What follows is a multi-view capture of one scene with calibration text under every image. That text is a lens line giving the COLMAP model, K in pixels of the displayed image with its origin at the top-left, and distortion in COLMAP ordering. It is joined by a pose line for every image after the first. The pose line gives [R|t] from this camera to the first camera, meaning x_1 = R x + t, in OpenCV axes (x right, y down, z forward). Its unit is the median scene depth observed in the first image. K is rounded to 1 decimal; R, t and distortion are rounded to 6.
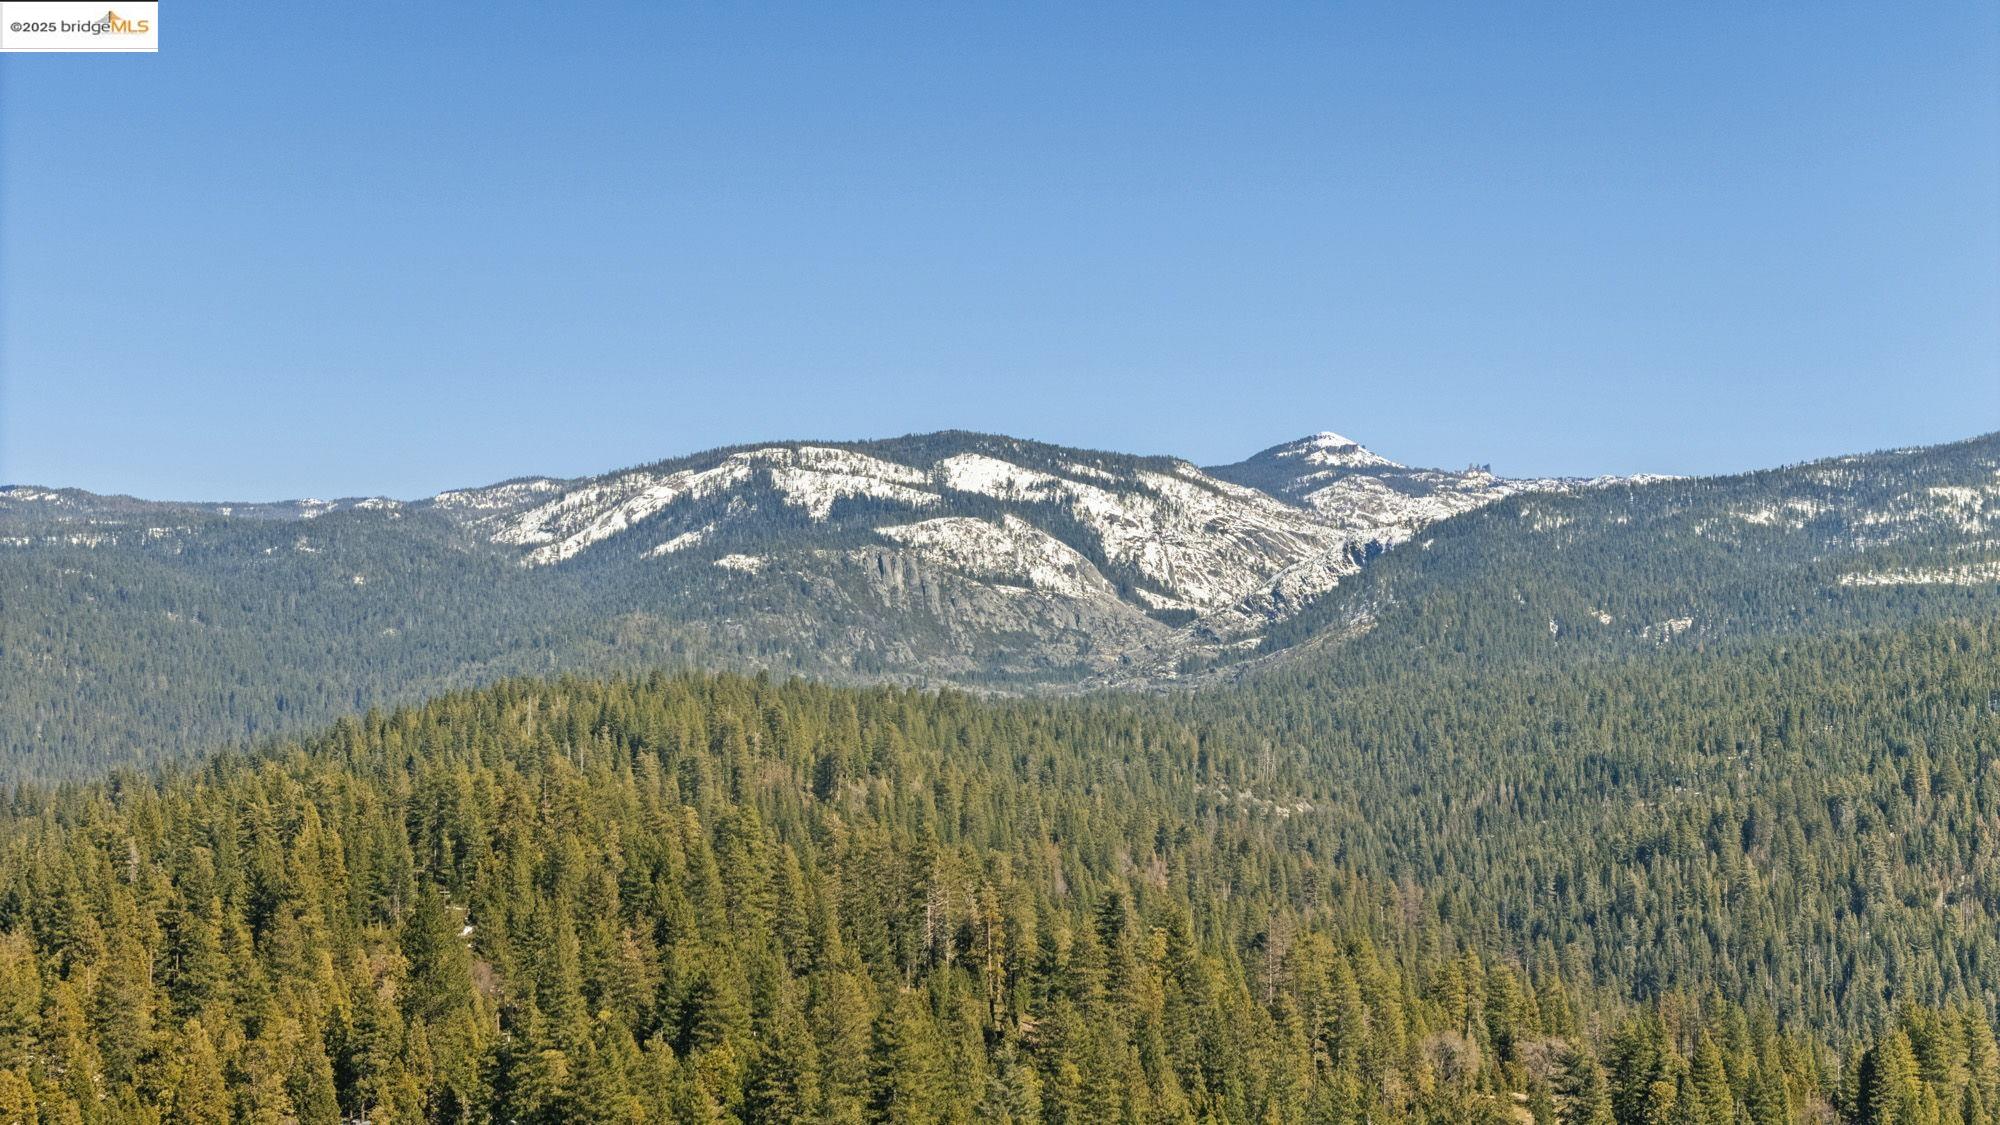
lens RADIAL K [[3298.6, 0, 998.6], [0, 3298.6, 559.6], [0, 0, 1]] dist [0.036209, 0.000000]
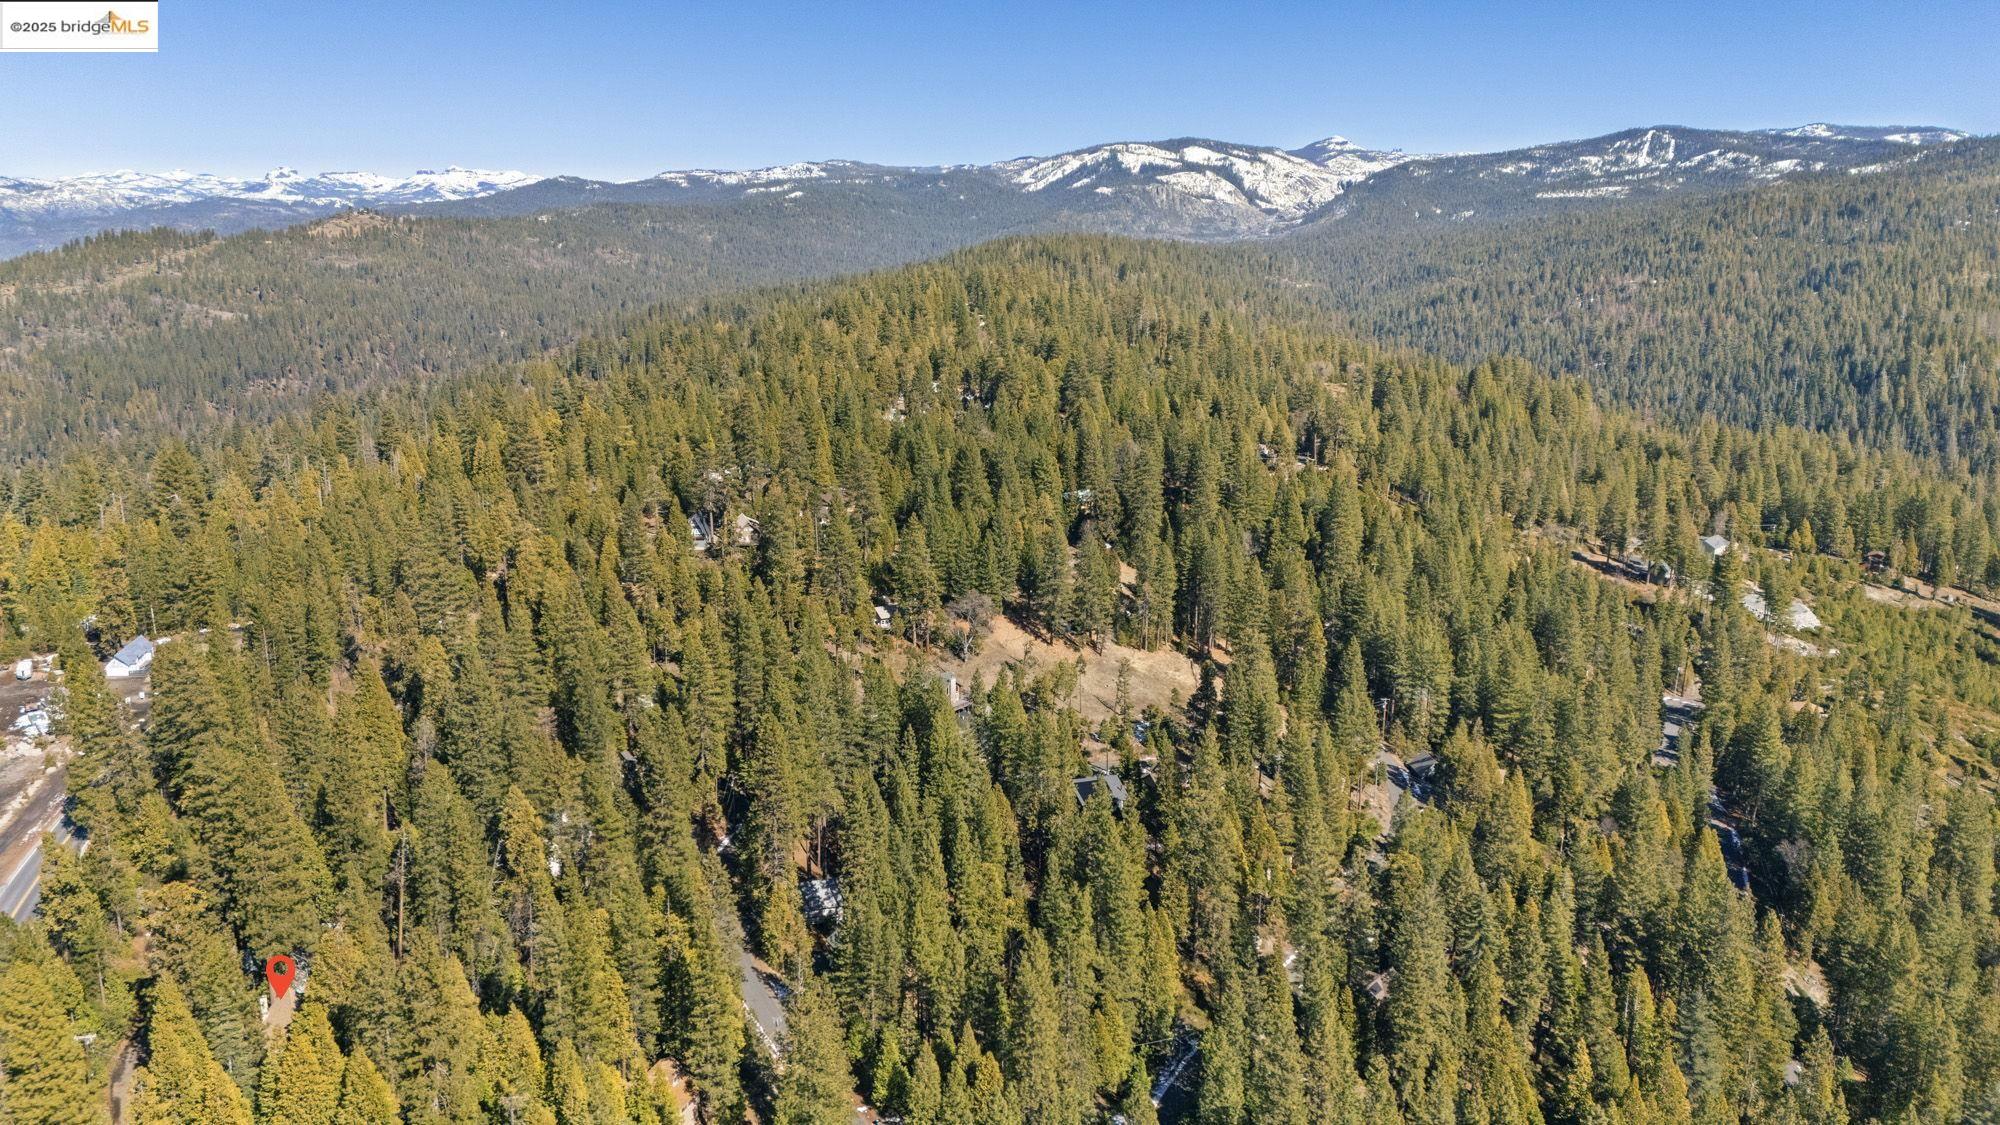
lens RADIAL K [[3298.6, 0, 1000.9], [0, 3298.6, 563.2], [0, 0, 1]] dist [0.036209, 0.000000]
pose [[0.962839, 0.026630, -0.268761, 0.541022], [0.006093, 0.992732, 0.120194, -0.020145], [0.270008, -0.117365, 0.955678, -1.505776]]
